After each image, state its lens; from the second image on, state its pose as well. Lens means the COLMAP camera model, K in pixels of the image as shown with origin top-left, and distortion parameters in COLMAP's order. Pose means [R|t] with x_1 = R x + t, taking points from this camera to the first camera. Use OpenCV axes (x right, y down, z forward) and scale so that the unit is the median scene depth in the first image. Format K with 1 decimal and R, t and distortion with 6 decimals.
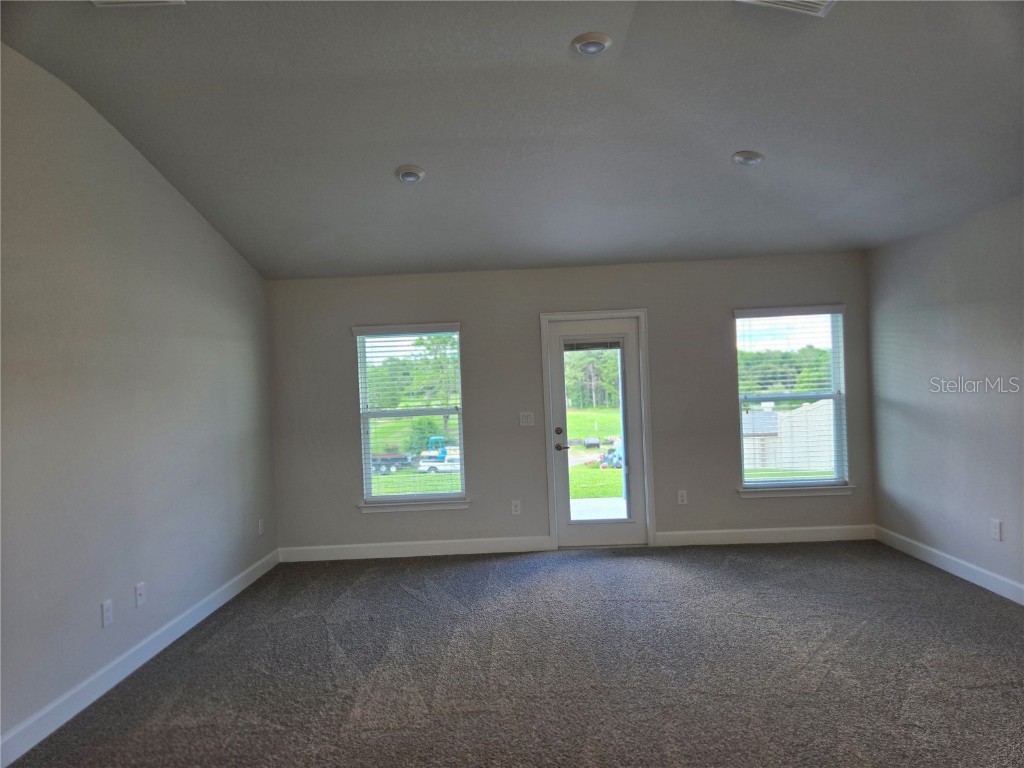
lens RADIAL K [[694.2, 0, 507.4], [0, 694.2, 388.4], [0, 0, 1]] dist [0.033160, -0.004276]
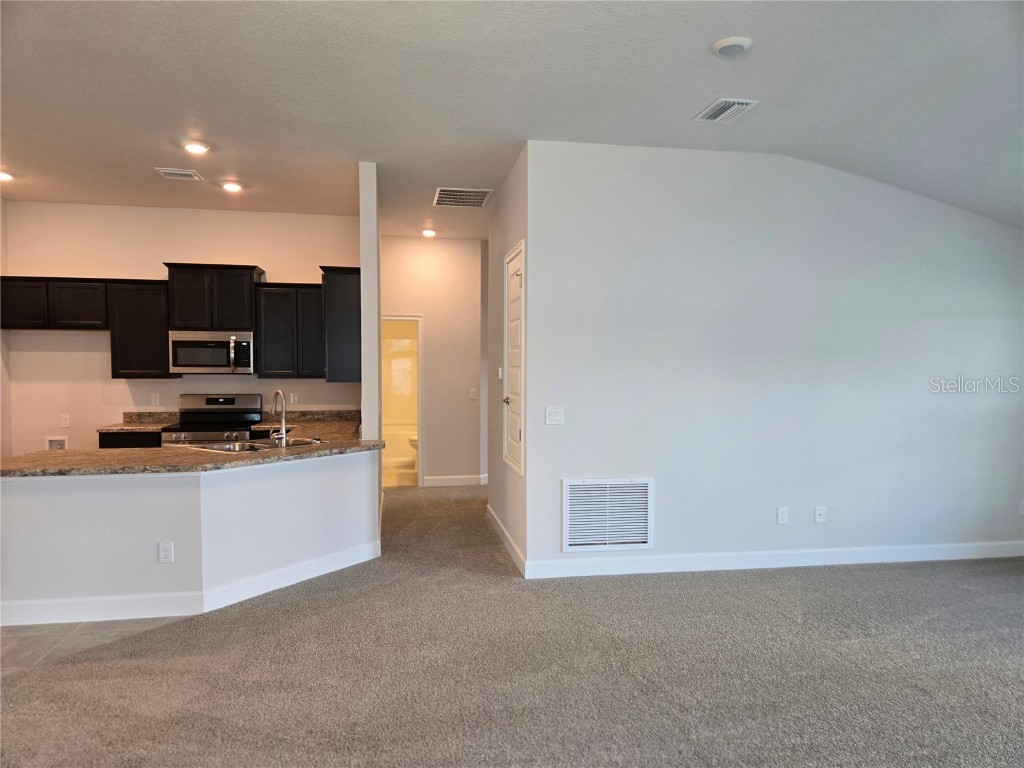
lens RADIAL K [[694.2, 0, 511.8], [0, 694.2, 382.4], [0, 0, 1]] dist [0.033160, -0.004276]
pose [[0.167090, 0.063015, -0.983926, 0.580948], [-0.019951, 0.997967, 0.060526, -0.024963], [0.985740, 0.009517, 0.168008, 0.159847]]
